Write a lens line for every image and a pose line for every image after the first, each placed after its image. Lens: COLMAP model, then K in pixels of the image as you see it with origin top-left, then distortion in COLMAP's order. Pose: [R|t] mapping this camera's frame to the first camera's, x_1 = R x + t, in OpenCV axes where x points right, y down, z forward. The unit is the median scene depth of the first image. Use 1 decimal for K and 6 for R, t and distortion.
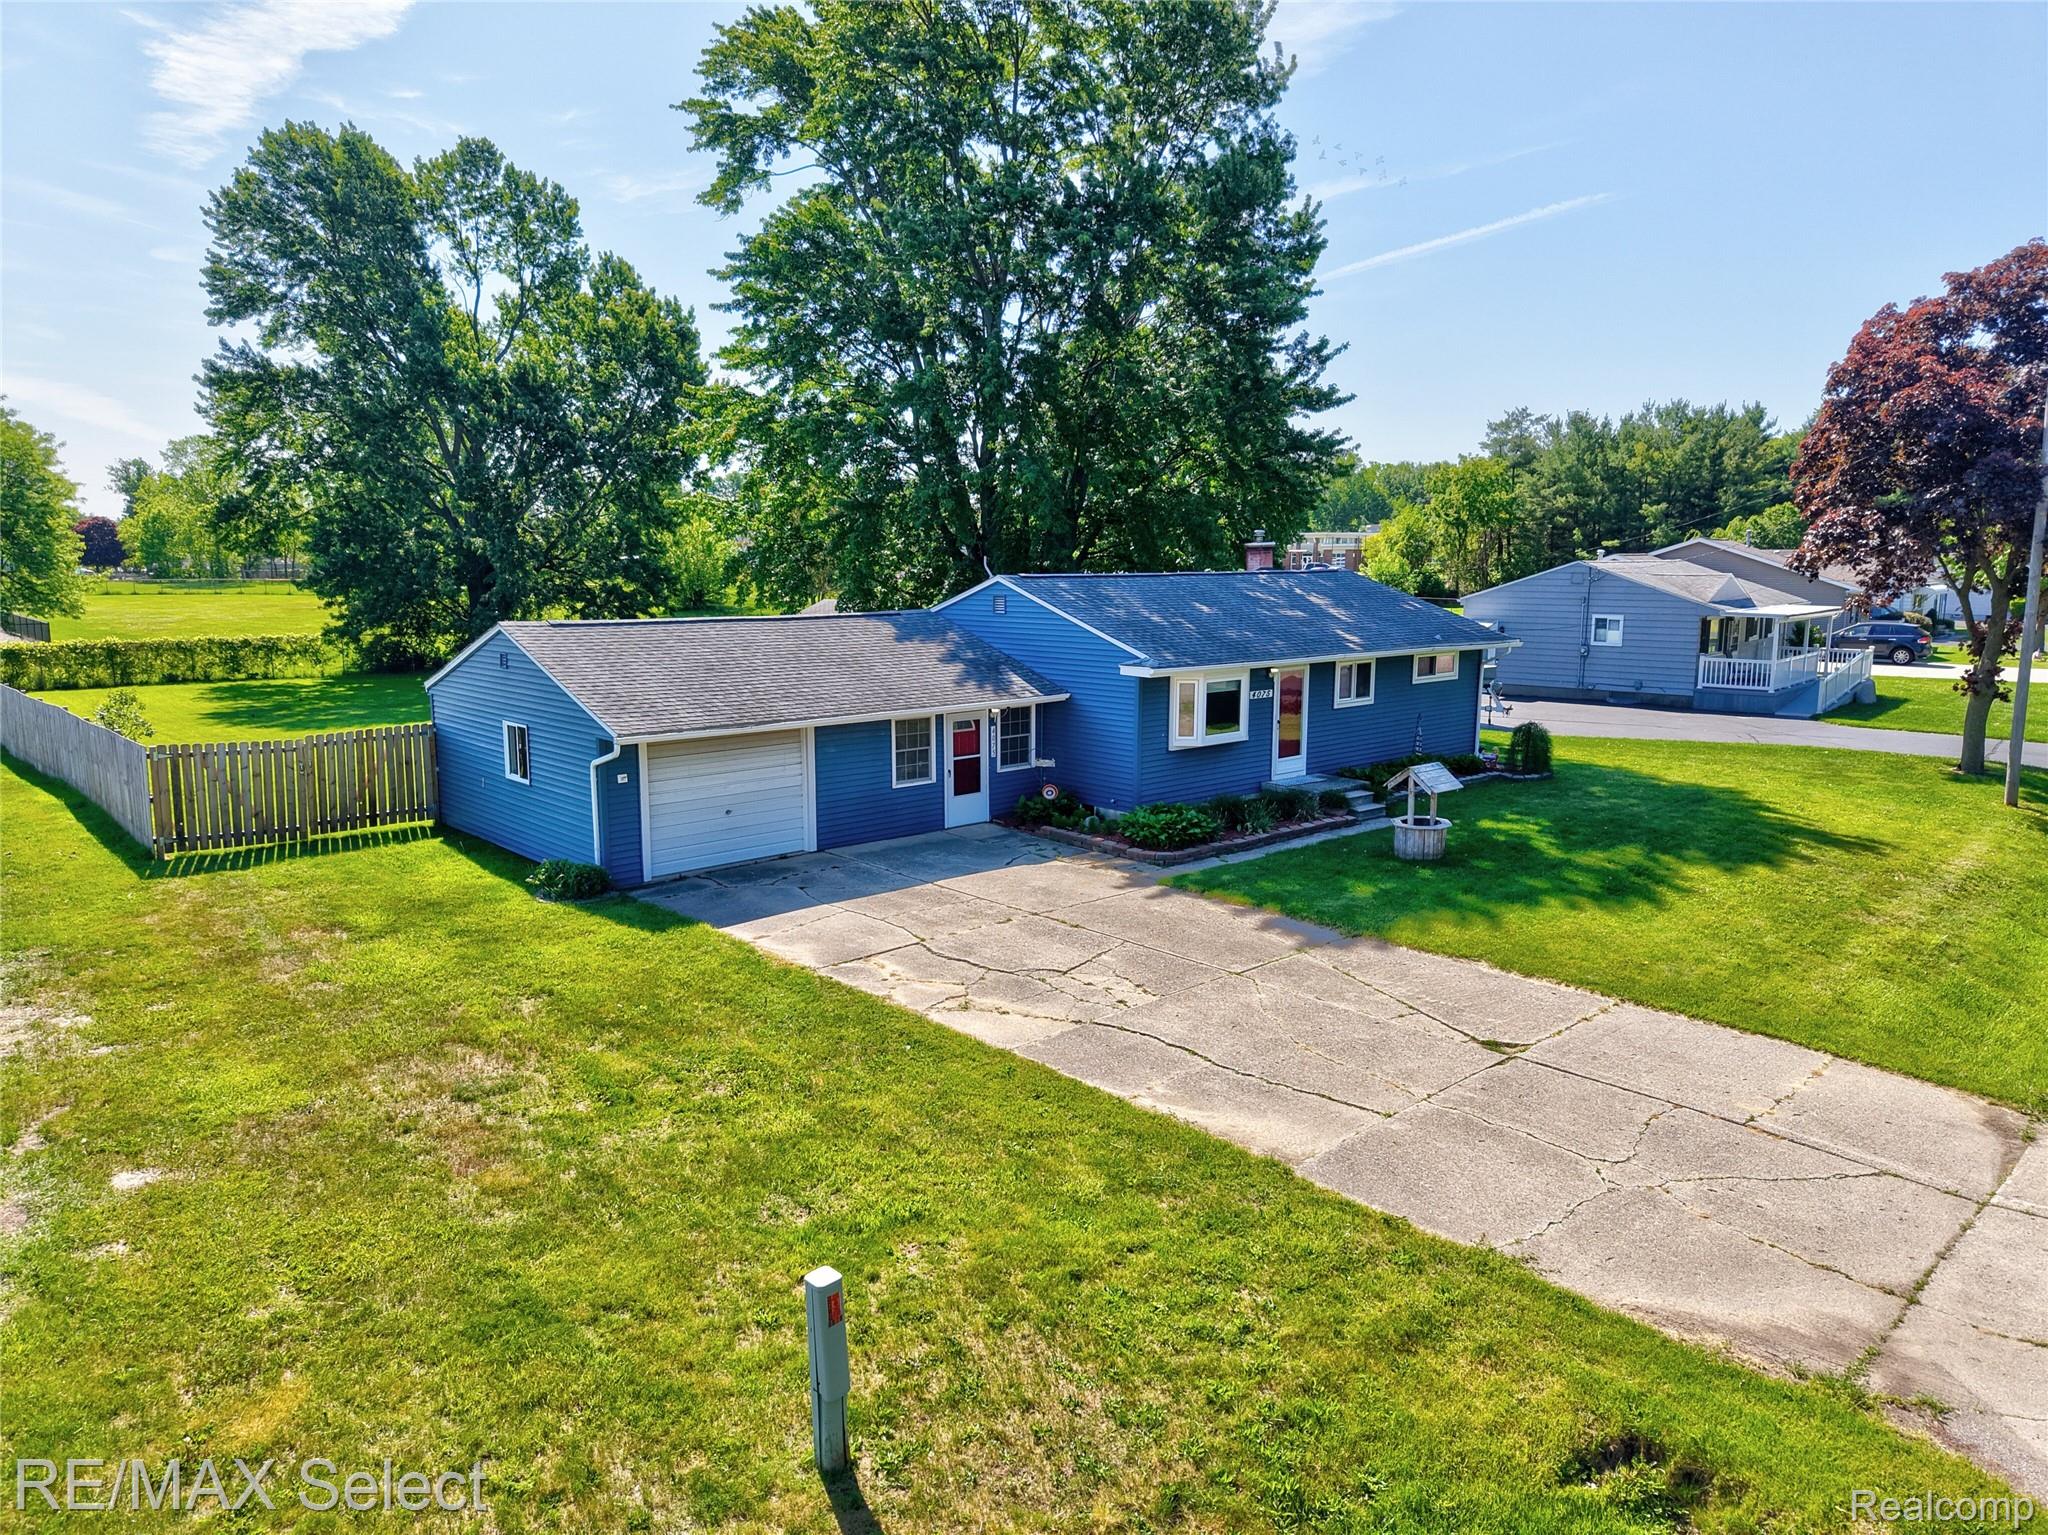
lens RADIAL K [[1370.9, 0, 1024.0], [0, 1370.9, 767.5], [0, 0, 1]] dist [0.070965, -0.080257]
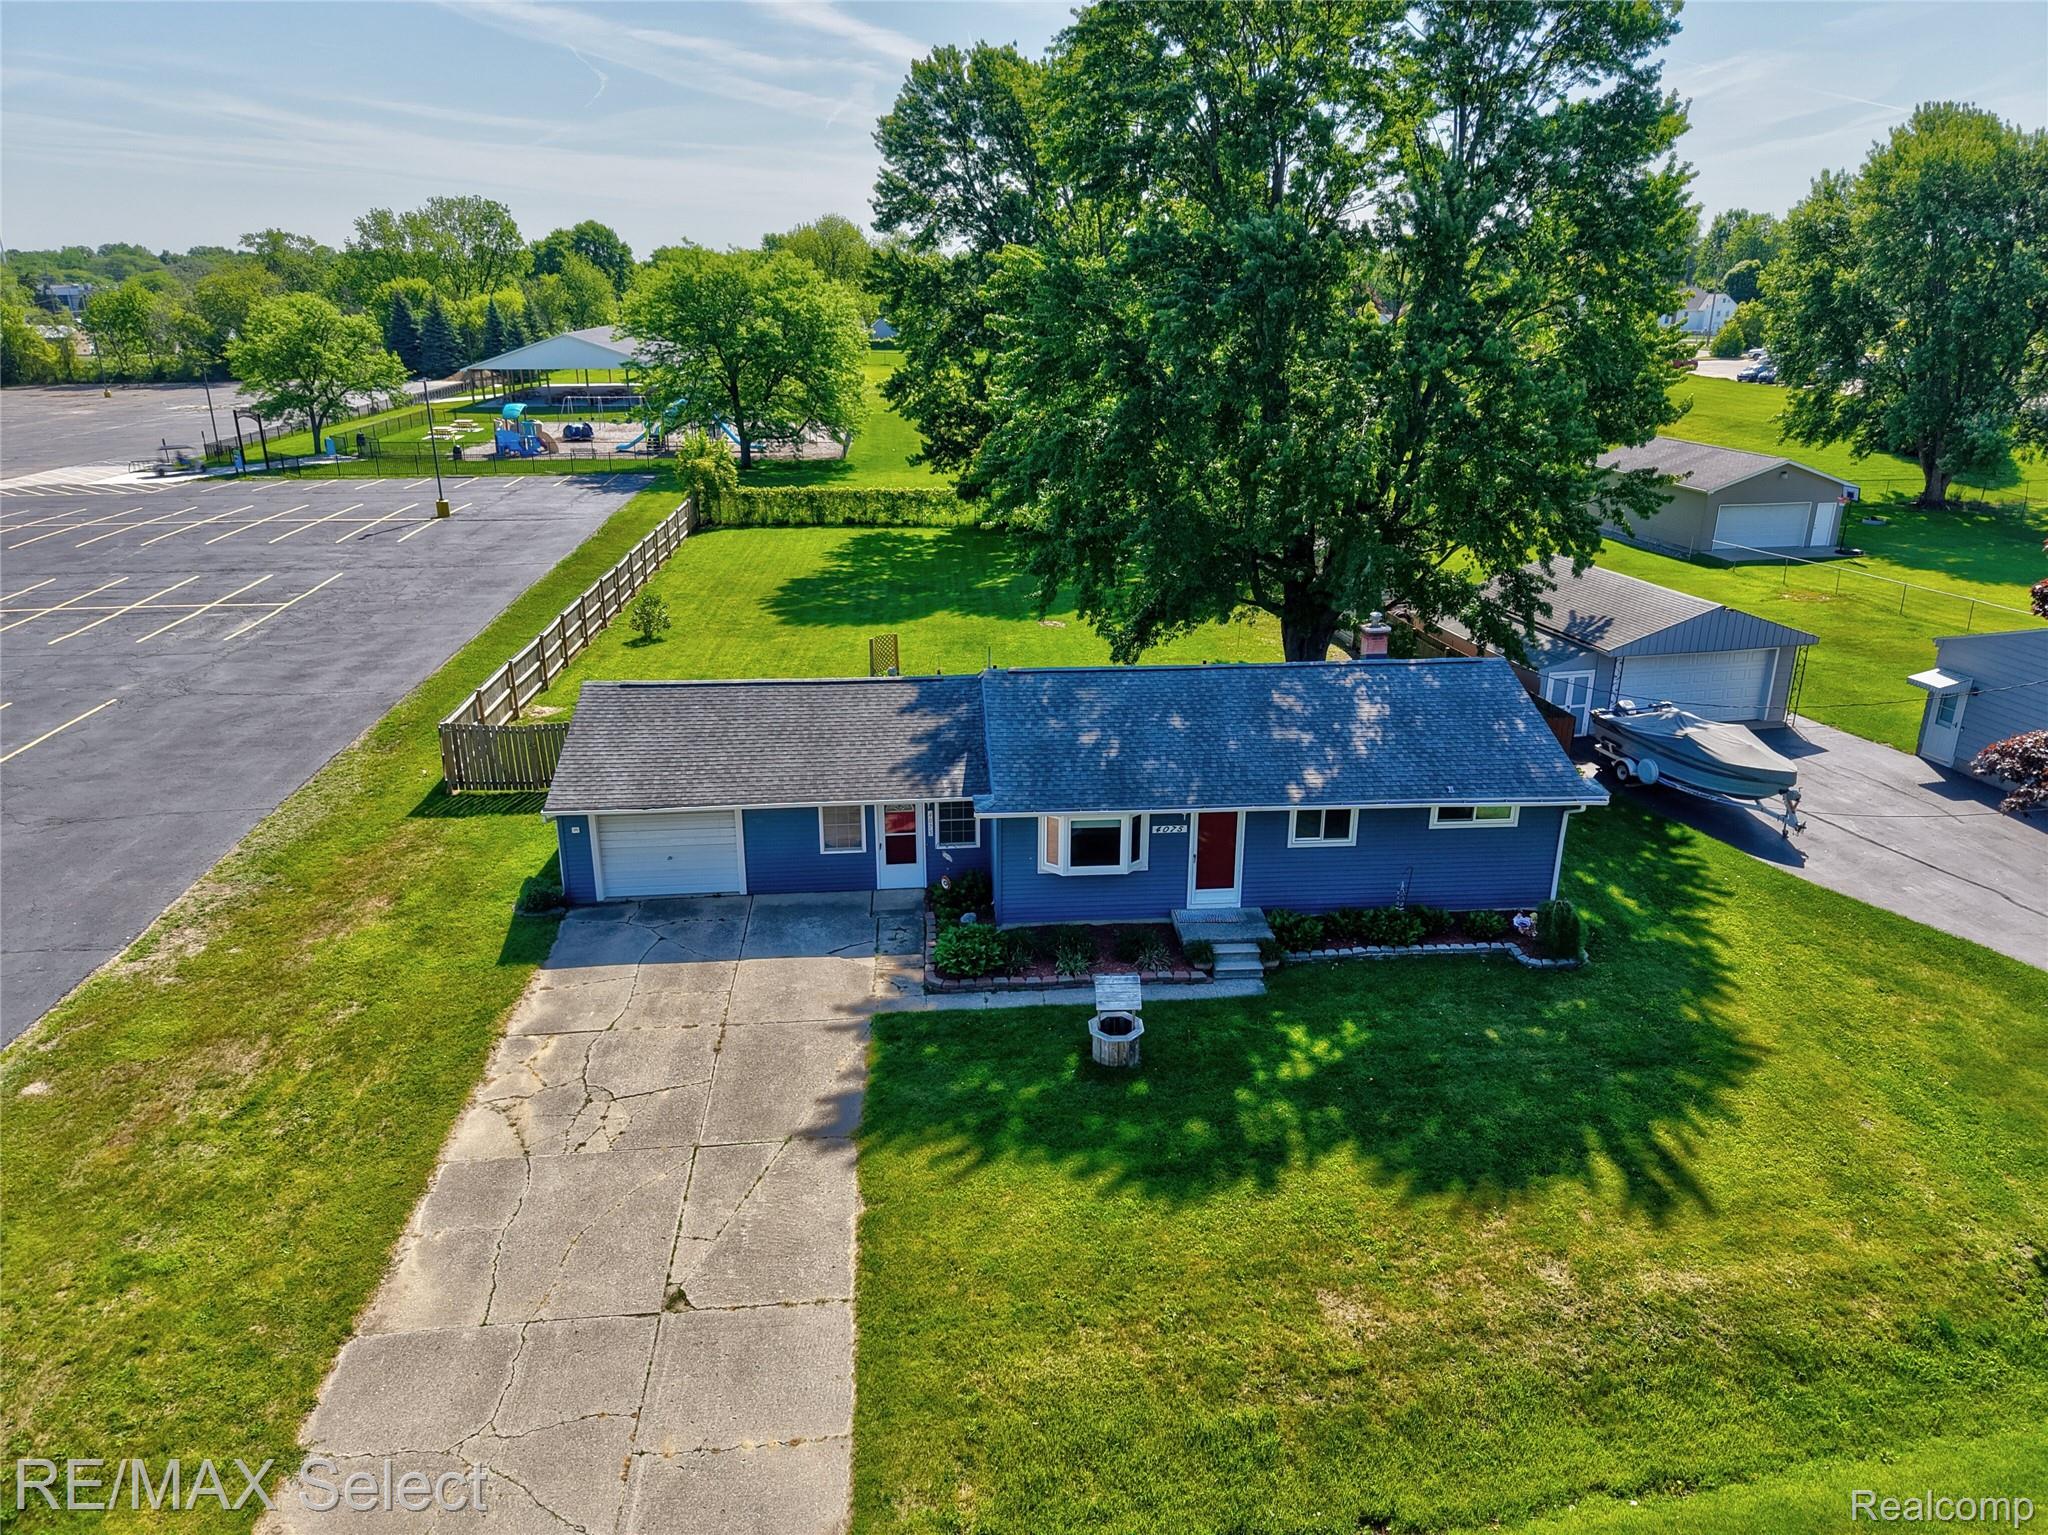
lens RADIAL K [[1376.6, 0, 1027.2], [0, 1376.6, 771.7], [0, 0, 1]] dist [0.020767, -0.018856]
pose [[0.798424, 0.206911, -0.565427, 0.690175], [-0.096077, 0.970847, 0.219602, -0.324861], [0.594381, -0.121011, 0.795027, 0.145079]]
